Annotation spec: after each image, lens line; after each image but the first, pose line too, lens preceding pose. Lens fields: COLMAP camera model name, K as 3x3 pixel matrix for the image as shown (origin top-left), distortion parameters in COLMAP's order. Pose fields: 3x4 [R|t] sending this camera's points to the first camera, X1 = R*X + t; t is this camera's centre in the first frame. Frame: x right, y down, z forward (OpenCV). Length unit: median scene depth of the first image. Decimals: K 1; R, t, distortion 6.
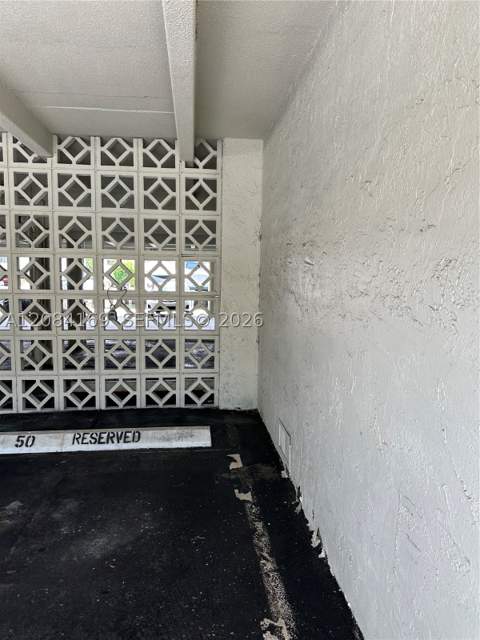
lens RADIAL K [[455.0, 0, 237.7], [0, 455.0, 320.4], [0, 0, 1]] dist [0.059344, -0.075852]
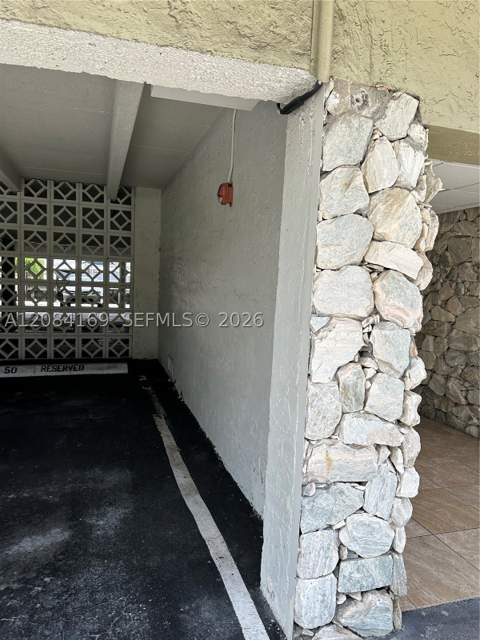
lens RADIAL K [[455.0, 0, 242.2], [0, 455.0, 324.8], [0, 0, 1]] dist [0.059344, -0.075852]
pose [[0.978296, 0.006656, 0.207106, 0.004033], [-0.008549, 0.999929, 0.008247, 0.067305], [-0.207036, -0.009839, 0.978284, -0.642122]]
